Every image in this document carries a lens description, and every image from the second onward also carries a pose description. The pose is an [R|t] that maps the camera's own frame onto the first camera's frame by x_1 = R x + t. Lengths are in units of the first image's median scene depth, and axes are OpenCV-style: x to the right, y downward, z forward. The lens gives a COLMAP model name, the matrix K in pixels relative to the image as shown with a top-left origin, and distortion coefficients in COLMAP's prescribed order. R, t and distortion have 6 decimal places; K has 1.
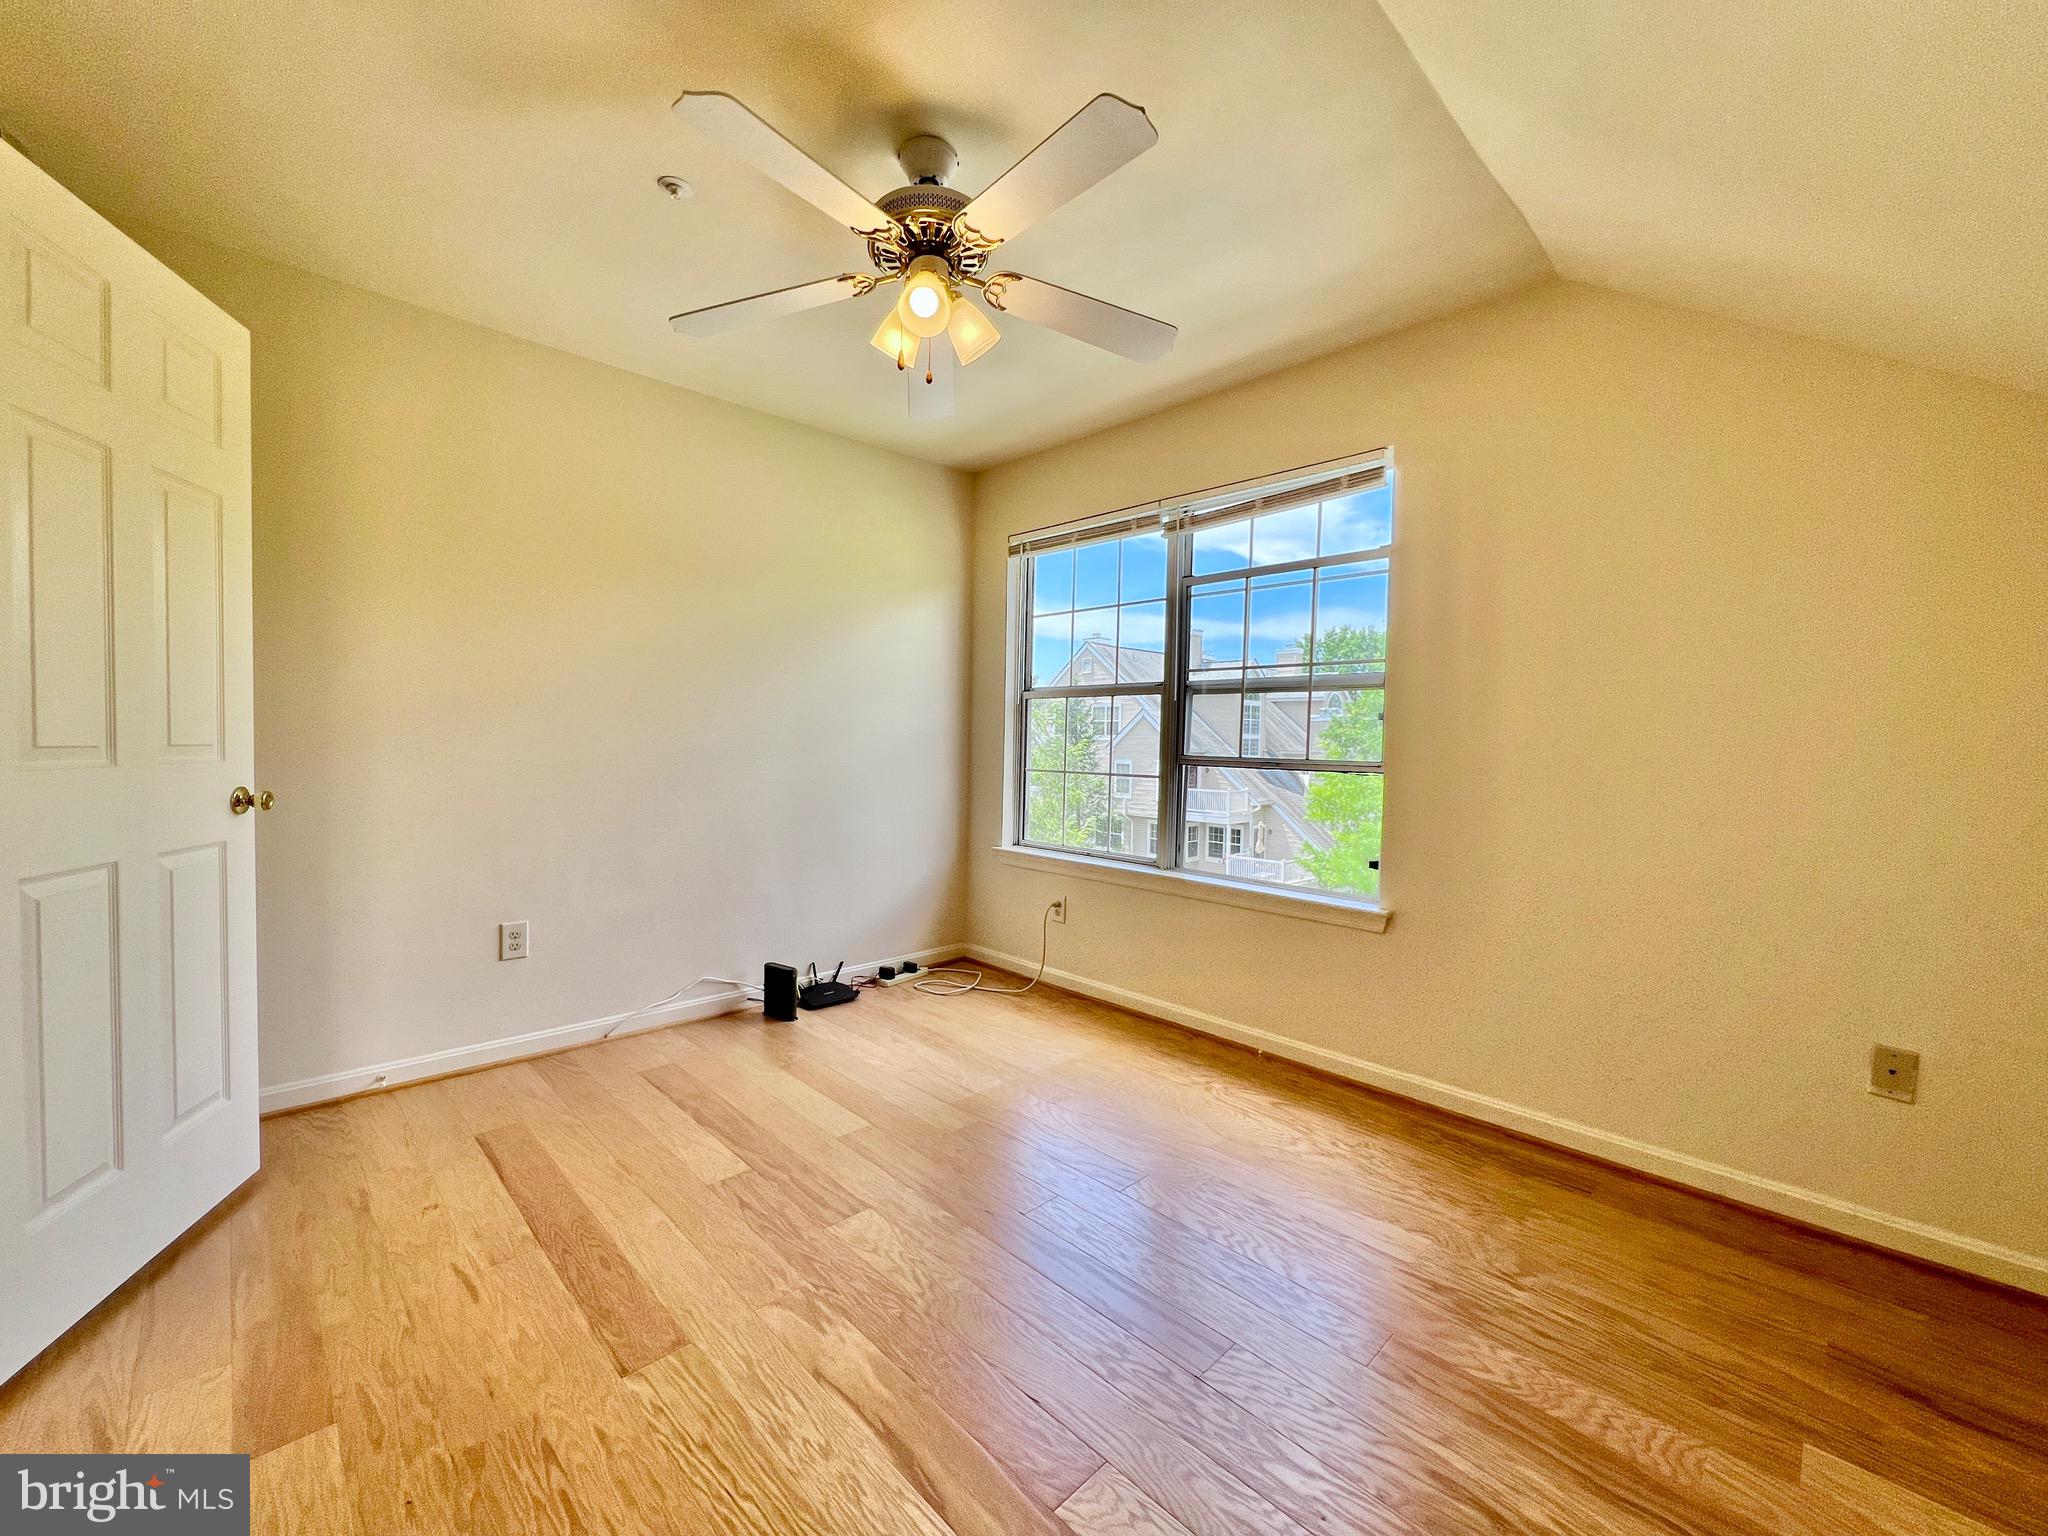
lens RADIAL K [[821.1, 0, 1016.6], [0, 821.1, 762.5], [0, 0, 1]] dist [-0.006042, 0.001041]
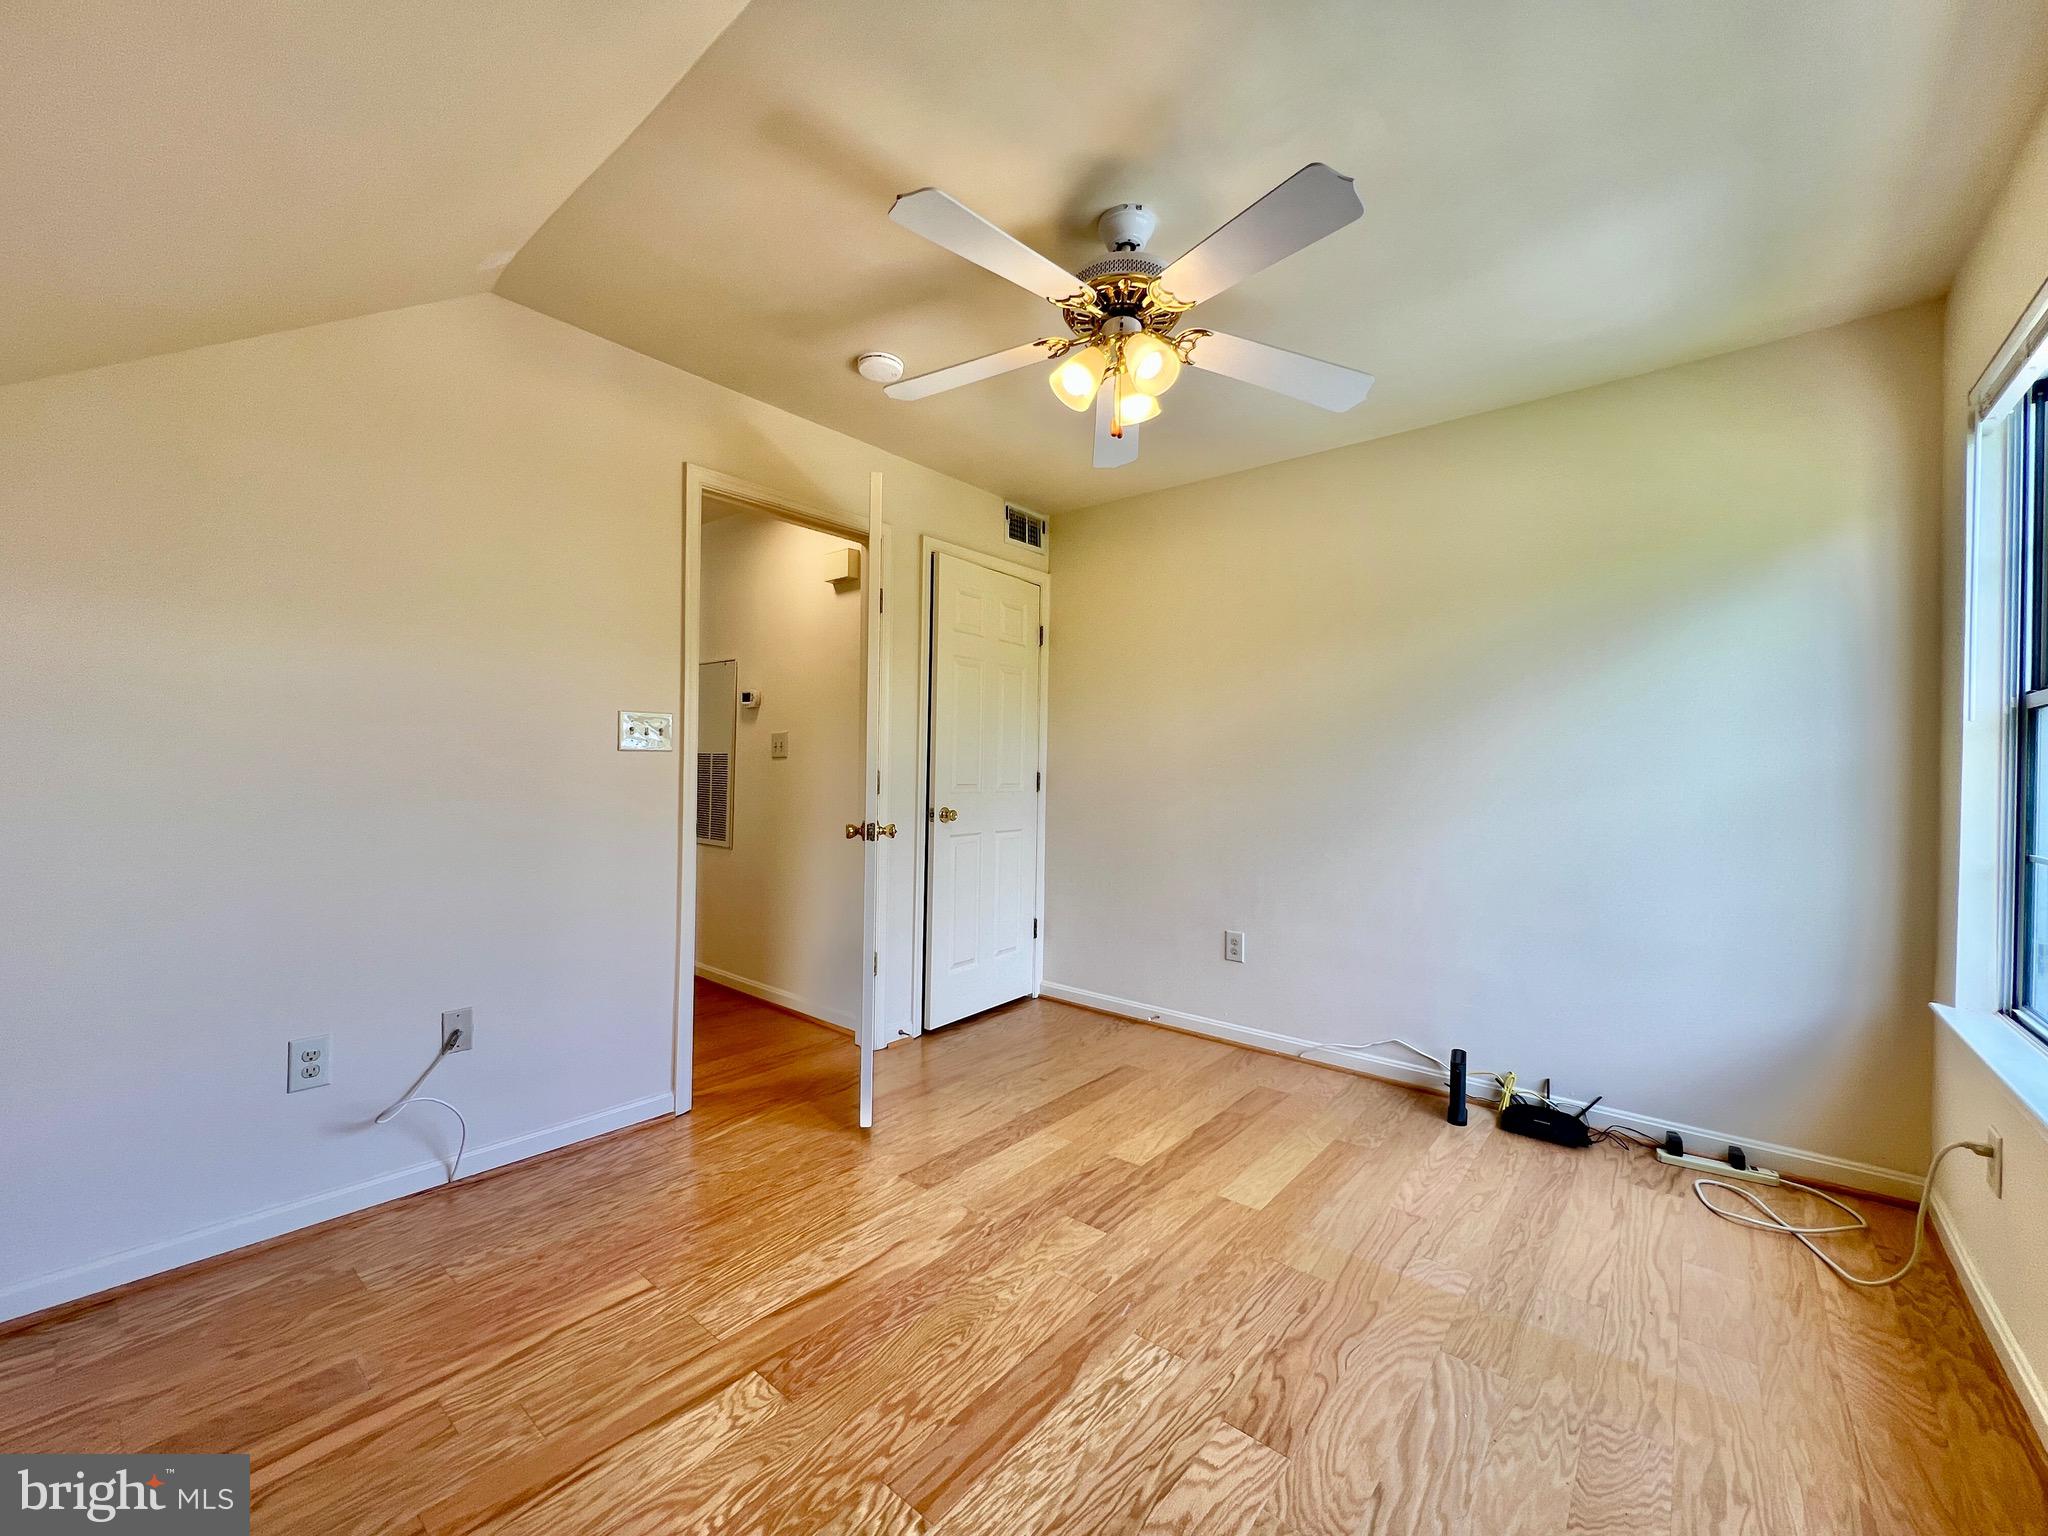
lens RADIAL K [[822.8, 0, 1015.9], [0, 822.8, 771.7], [0, 0, 1]] dist [-0.001449, 0.000546]
pose [[0.099445, -0.013376, -0.994953, 0.725138], [-0.037243, 0.999159, -0.017155, -0.017224], [0.994346, 0.038761, 0.098863, 0.643152]]
